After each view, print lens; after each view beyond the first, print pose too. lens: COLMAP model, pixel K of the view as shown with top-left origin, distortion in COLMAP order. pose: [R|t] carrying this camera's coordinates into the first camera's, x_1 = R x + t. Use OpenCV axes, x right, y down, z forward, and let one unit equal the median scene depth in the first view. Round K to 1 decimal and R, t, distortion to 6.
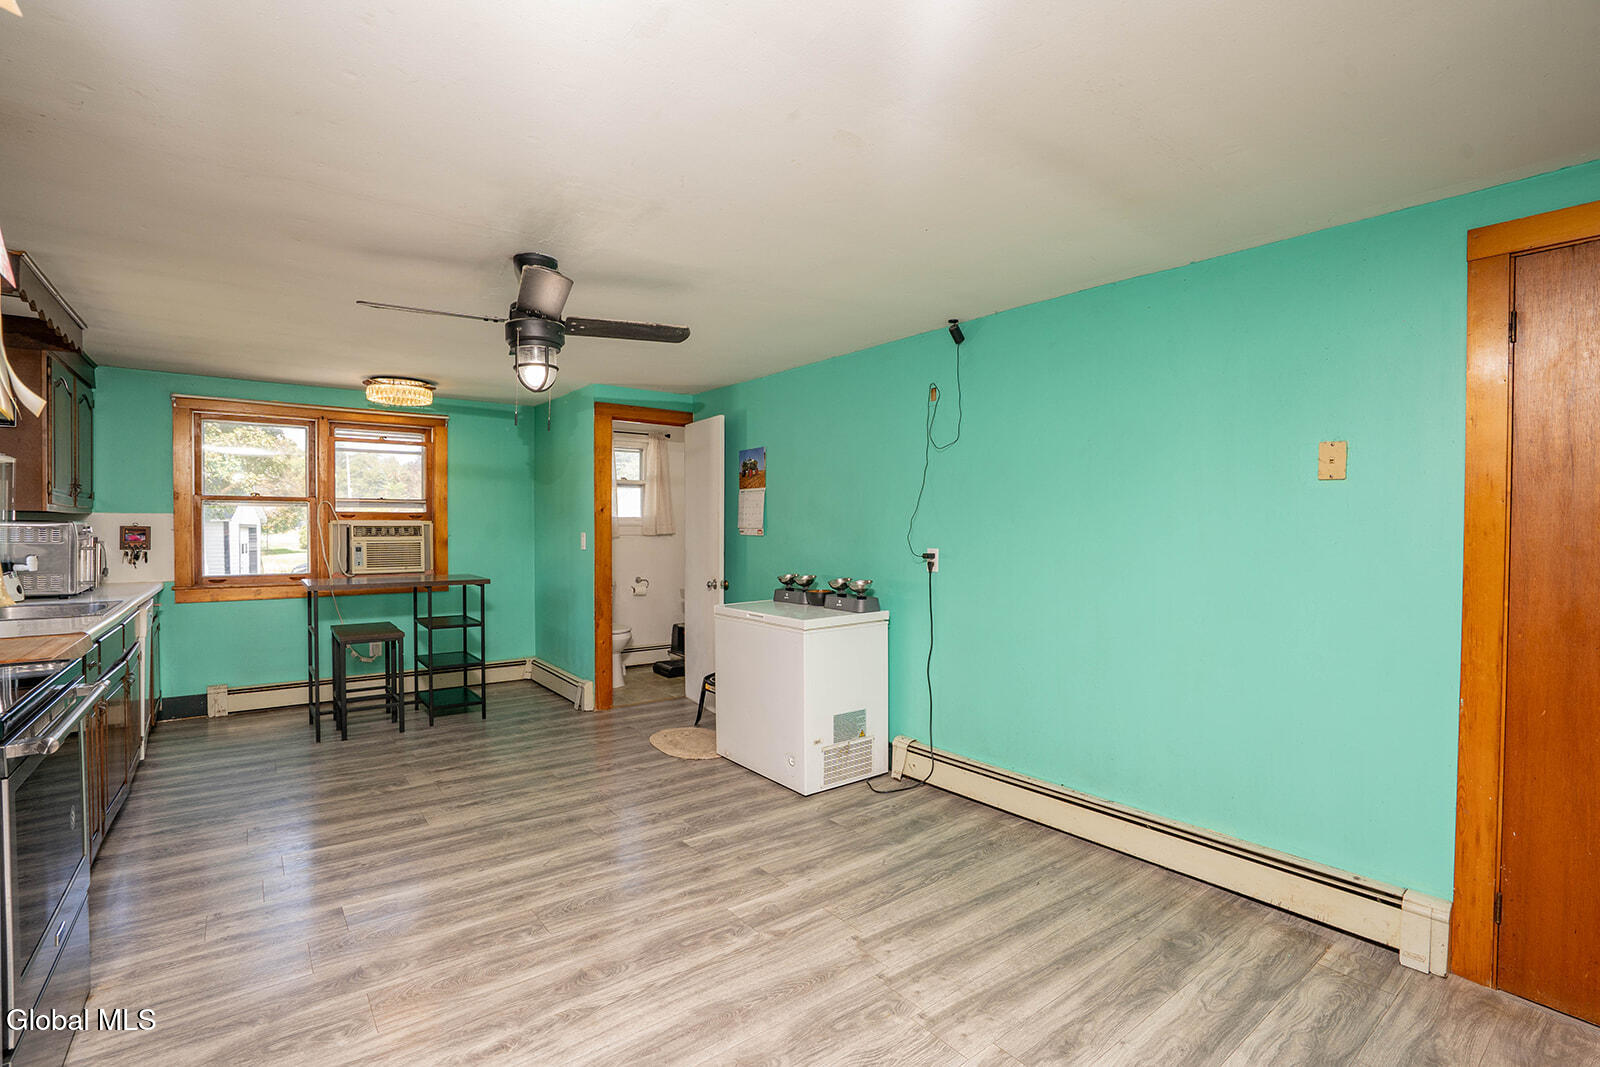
lens RADIAL K [[749.2, 0, 799.1], [0, 749.2, 538.0], [0, 0, 1]] dist [-0.056153, 0.022260]
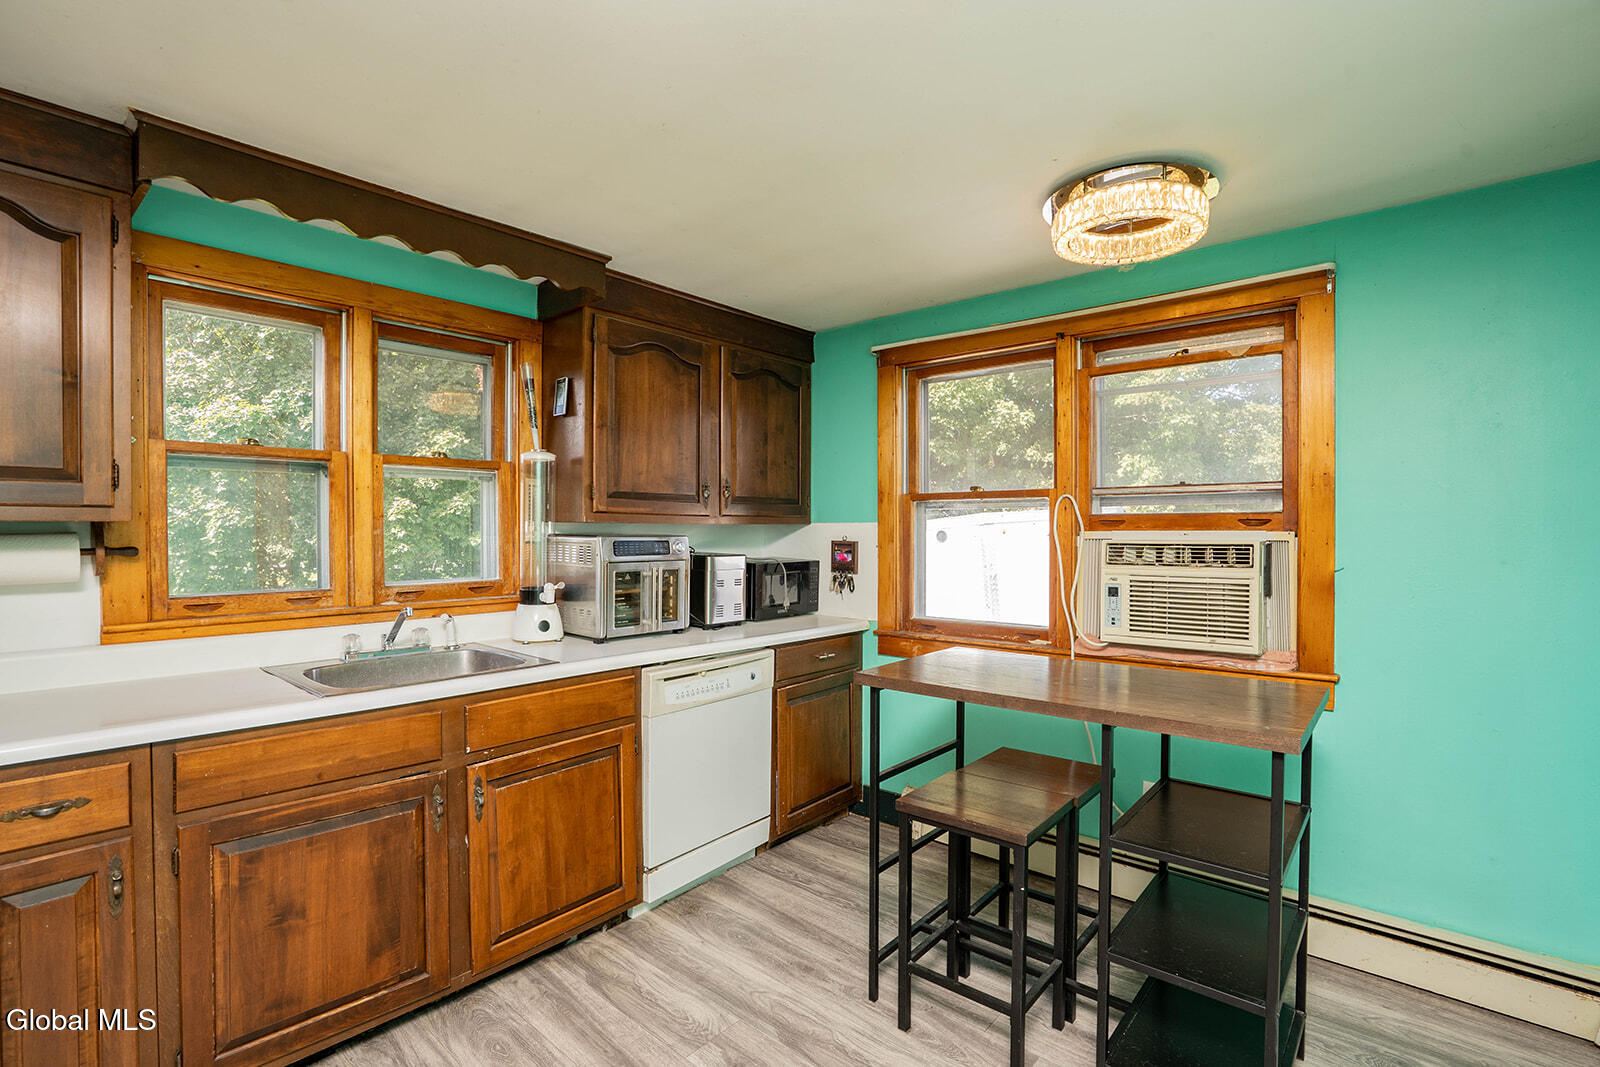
lens RADIAL K [[749.2, 0, 799.1], [0, 749.2, 538.0], [0, 0, 1]] dist [-0.056153, 0.022260]
pose [[0.201291, 0.004484, -0.979521, -0.165288], [-0.016410, 0.999865, 0.001205, -0.016563], [0.979394, 0.015832, 0.201337, 0.695803]]
